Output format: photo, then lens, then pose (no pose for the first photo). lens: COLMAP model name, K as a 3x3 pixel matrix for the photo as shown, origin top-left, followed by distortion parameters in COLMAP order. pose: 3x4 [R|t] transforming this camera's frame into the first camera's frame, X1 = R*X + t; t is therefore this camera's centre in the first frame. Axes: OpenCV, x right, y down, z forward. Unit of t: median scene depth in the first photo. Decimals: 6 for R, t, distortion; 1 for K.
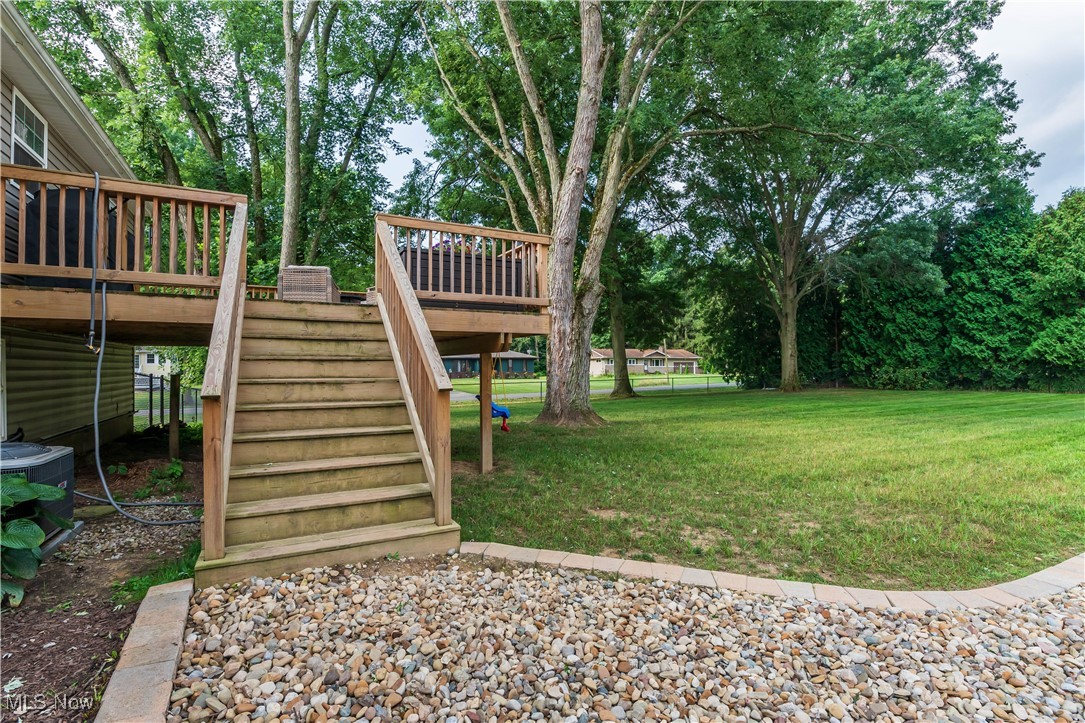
lens RADIAL K [[506.1, 0, 542.5], [0, 506.1, 361.5], [0, 0, 1]] dist [-0.032151, -0.000295]
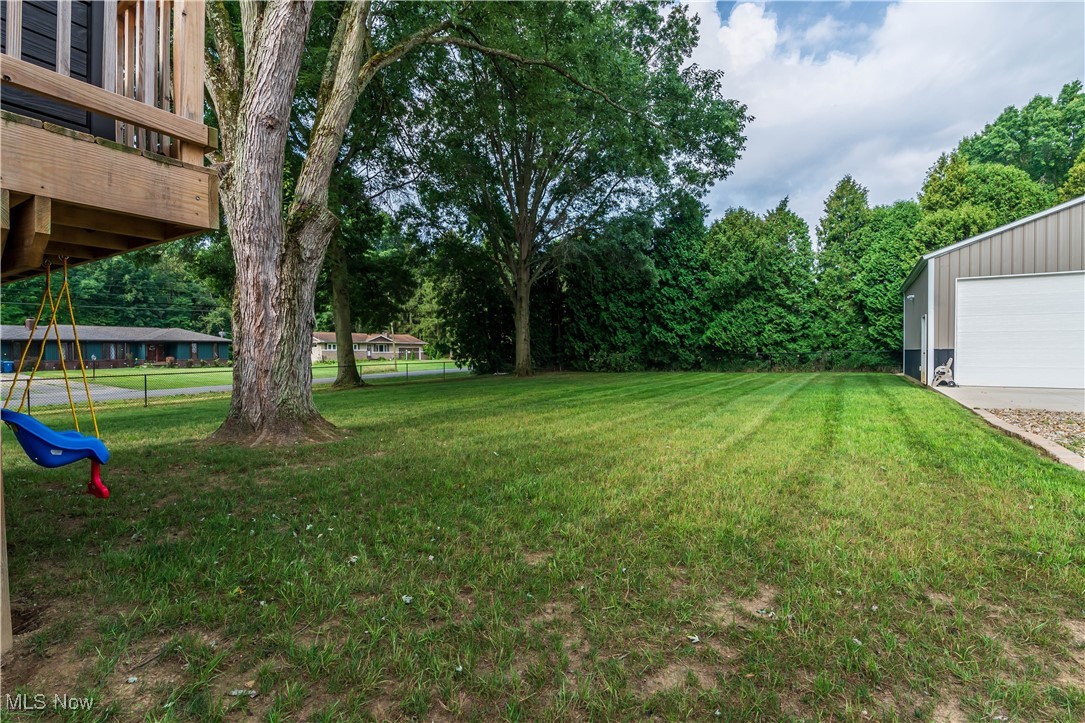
lens RADIAL K [[506.1, 0, 542.5], [0, 506.1, 361.5], [0, 0, 1]] dist [-0.032151, -0.000295]
pose [[0.857645, -0.009700, 0.514150, 0.006459], [-0.004051, 0.999664, 0.025618, 0.005156], [-0.514226, -0.024054, 0.857317, 0.116473]]
